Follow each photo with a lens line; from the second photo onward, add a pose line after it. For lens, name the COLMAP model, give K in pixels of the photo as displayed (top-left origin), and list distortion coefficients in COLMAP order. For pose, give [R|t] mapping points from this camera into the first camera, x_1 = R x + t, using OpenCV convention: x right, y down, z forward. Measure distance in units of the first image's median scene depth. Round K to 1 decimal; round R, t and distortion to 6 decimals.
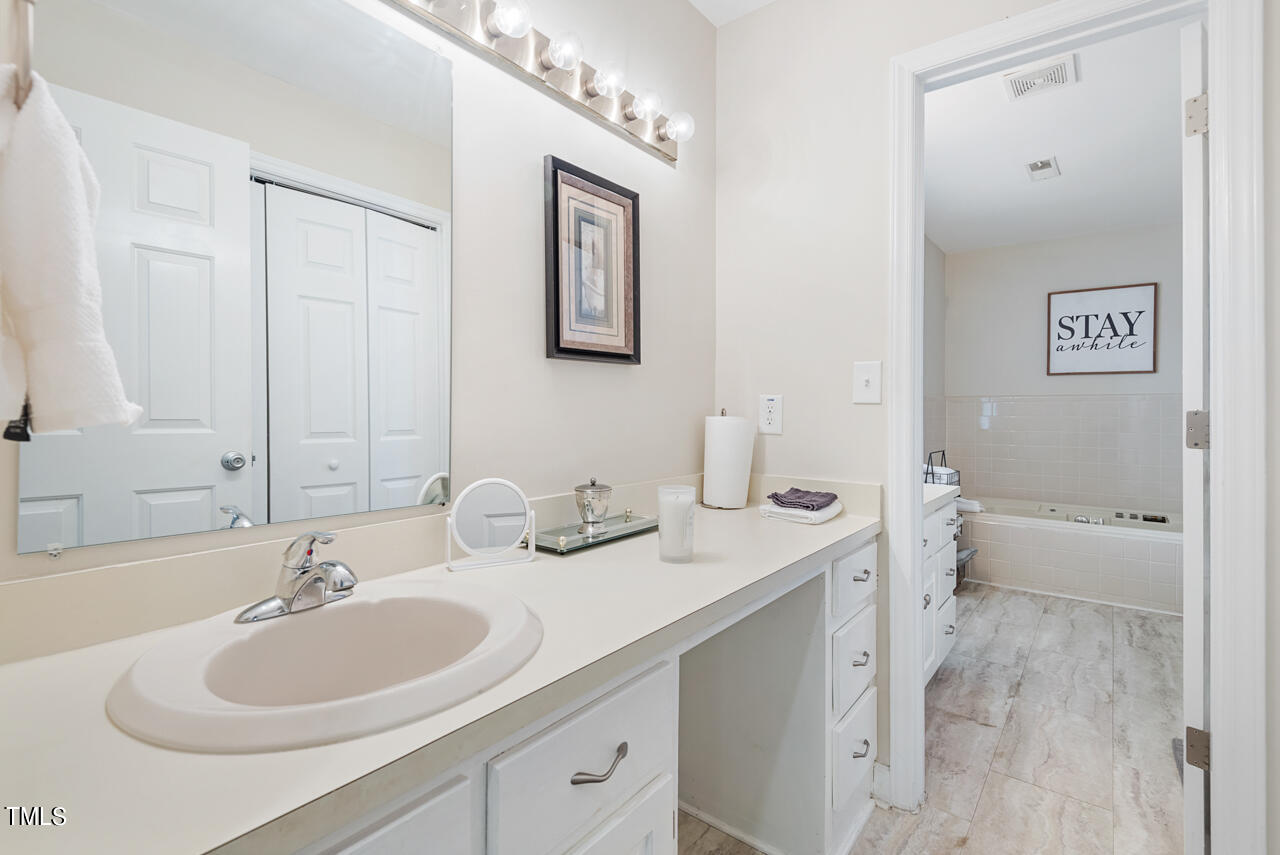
lens RADIAL K [[584.6, 0, 641.0], [0, 584.6, 416.8], [0, 0, 1]] dist [0.003731, 0.001564]
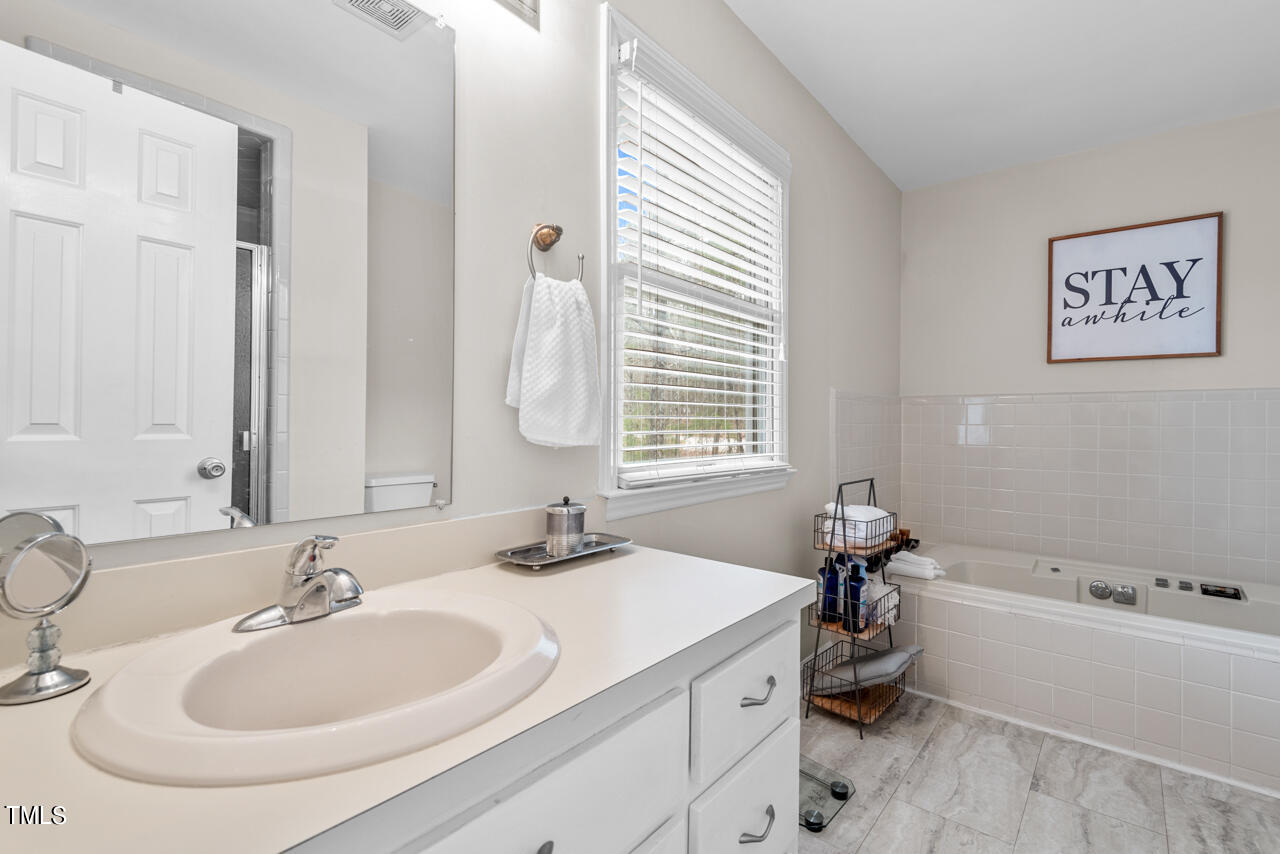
lens RADIAL K [[584.6, 0, 646.0], [0, 584.6, 420.2], [0, 0, 1]] dist [0.003731, 0.001564]
pose [[0.999895, 0.007871, -0.012183, 0.260518], [-0.008016, 0.999898, -0.011836, 0.005664], [0.012089, 0.011932, 0.999856, 0.350474]]
